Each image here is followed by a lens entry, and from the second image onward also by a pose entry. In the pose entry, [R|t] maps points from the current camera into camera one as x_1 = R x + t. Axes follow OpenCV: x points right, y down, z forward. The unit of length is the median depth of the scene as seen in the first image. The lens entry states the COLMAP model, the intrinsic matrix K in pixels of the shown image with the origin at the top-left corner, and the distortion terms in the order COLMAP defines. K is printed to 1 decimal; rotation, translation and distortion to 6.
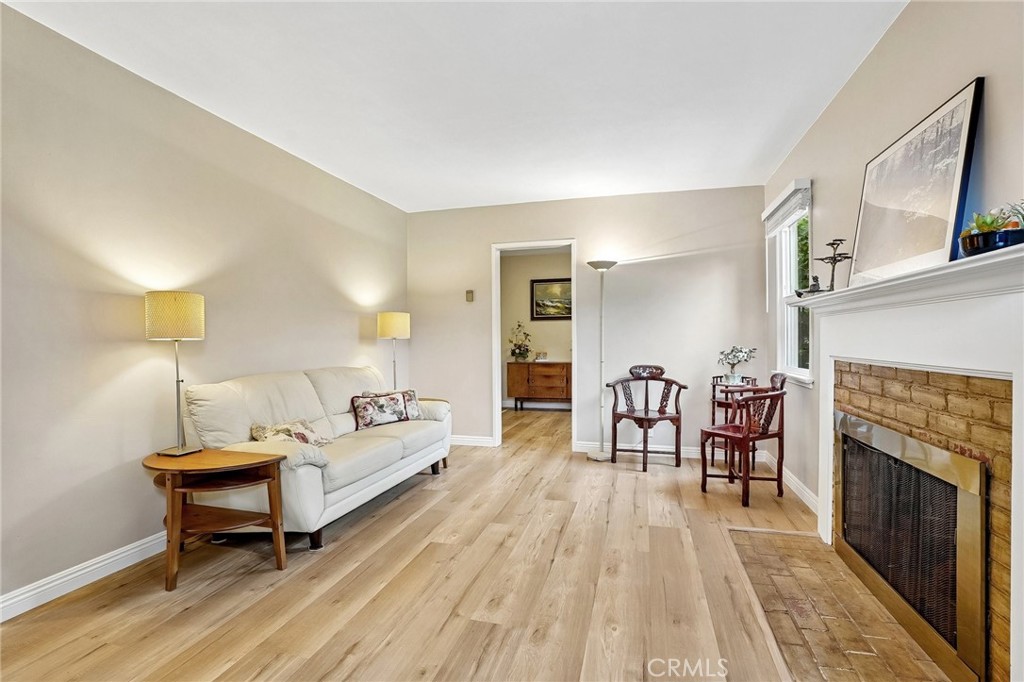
lens RADIAL K [[483.0, 0, 503.4], [0, 483.0, 346.4], [0, 0, 1]] dist [-0.051040, 0.008926]
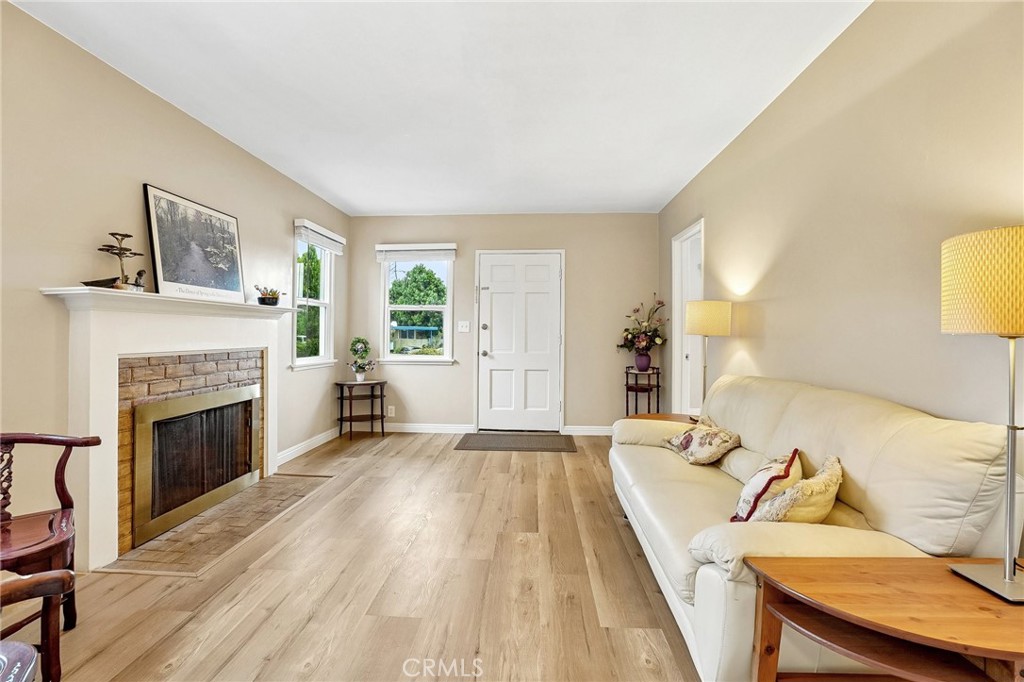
lens RADIAL K [[483.0, 0, 508.2], [0, 483.0, 324.0], [0, 0, 1]] dist [-0.051040, 0.008926]
pose [[-0.975731, -0.003951, -0.218935, 0.136350], [-0.003348, 0.999990, -0.003127, -0.036791], [0.218945, -0.002318, -0.975734, 1.947118]]
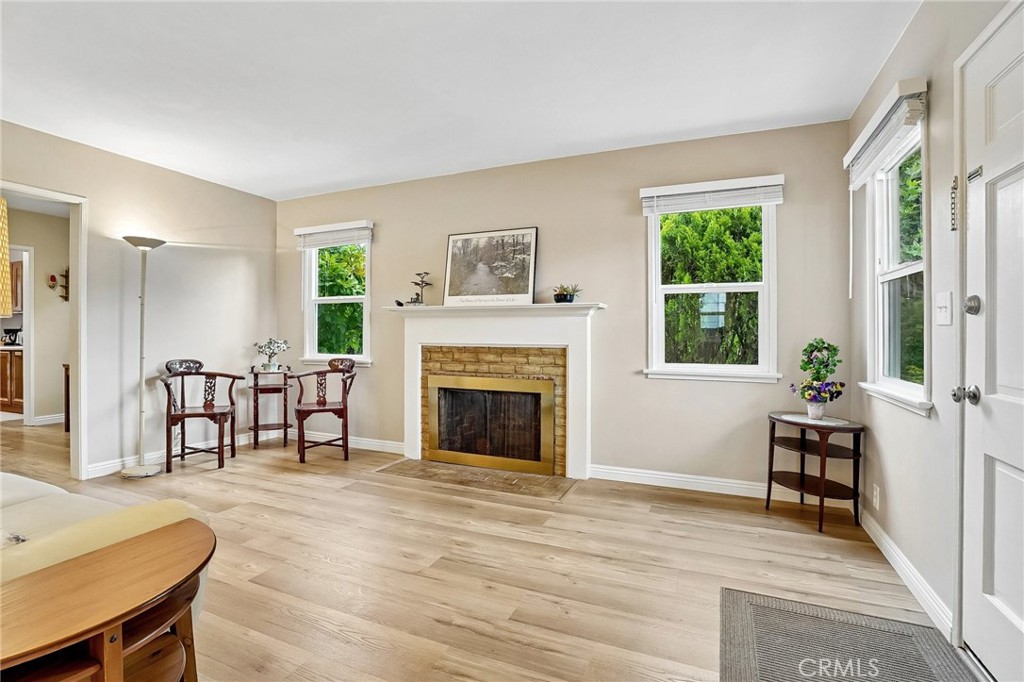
lens RADIAL K [[483.0, 0, 497.4], [0, 483.0, 337.7], [0, 0, 1]] dist [-0.051040, 0.008926]
pose [[0.150449, -0.001176, 0.988617, -0.853212], [0.008369, 0.999965, -0.000084, 0.004095], [-0.988582, 0.008286, 0.150454, 0.453922]]
